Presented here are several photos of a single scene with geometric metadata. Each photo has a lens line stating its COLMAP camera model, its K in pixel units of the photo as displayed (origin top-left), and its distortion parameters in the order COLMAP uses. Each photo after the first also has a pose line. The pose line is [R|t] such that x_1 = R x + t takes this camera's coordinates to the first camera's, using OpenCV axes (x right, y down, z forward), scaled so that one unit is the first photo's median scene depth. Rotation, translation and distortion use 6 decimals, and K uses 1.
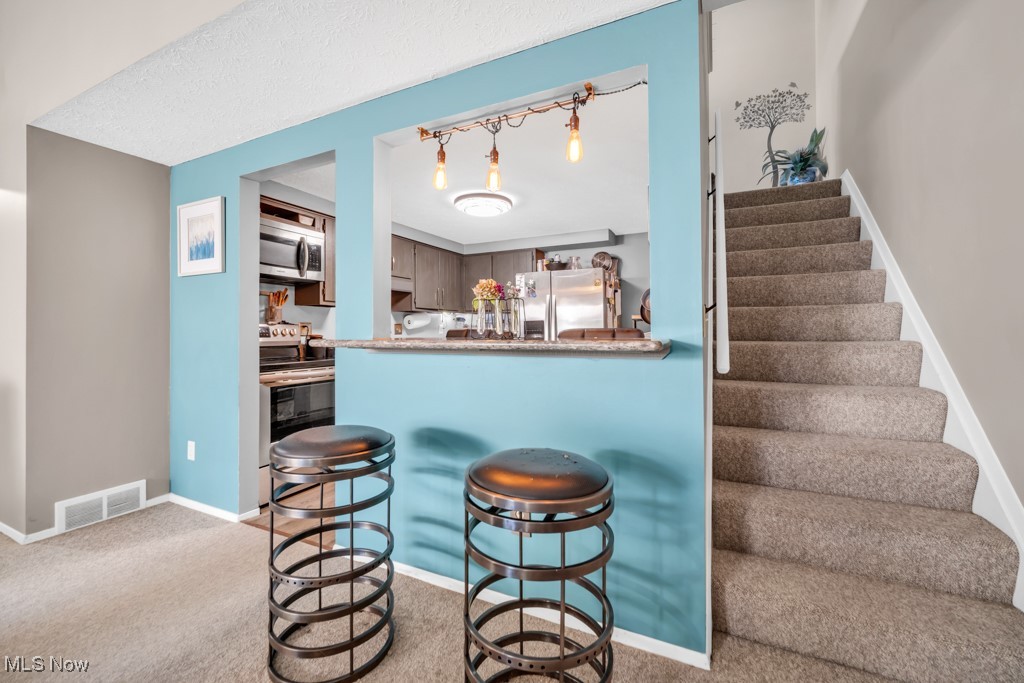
lens RADIAL K [[412.9, 0, 540.3], [0, 412.9, 330.8], [0, 0, 1]] dist [-0.004055, 0.001953]
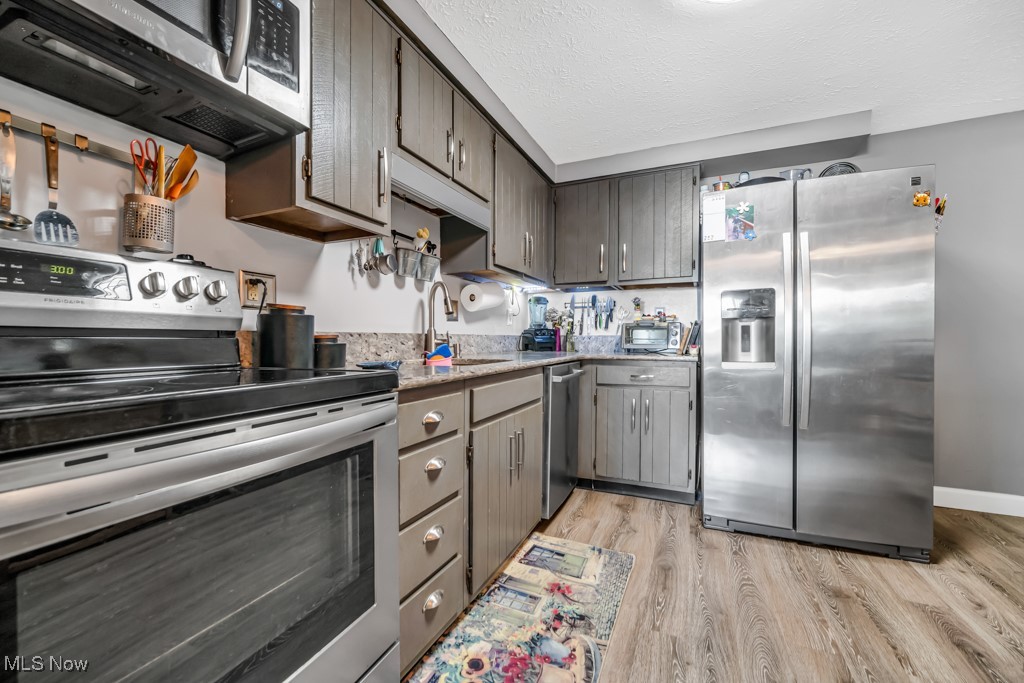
lens RADIAL K [[412.9, 0, 489.7], [0, 412.9, 345.4], [0, 0, 1]] dist [-0.004055, 0.001953]
pose [[0.997506, 0.008931, -0.070008, -0.346877], [-0.007793, 0.999833, 0.016515, 0.038508], [0.070144, -0.015928, 0.997410, 0.663965]]
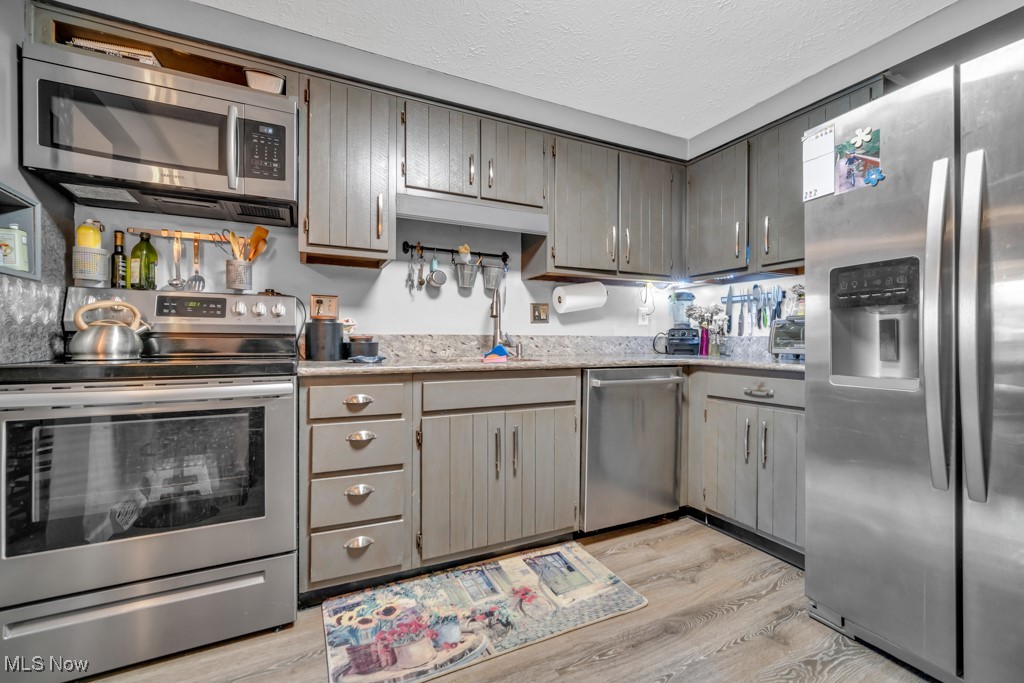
lens RADIAL K [[412.9, 0, 544.8], [0, 412.9, 341.6], [0, 0, 1]] dist [-0.004055, 0.001953]
pose [[0.741650, 0.012813, -0.670665, 0.019737], [-0.009384, 0.999918, 0.008726, 0.036267], [0.670721, -0.000178, 0.741709, 0.805626]]
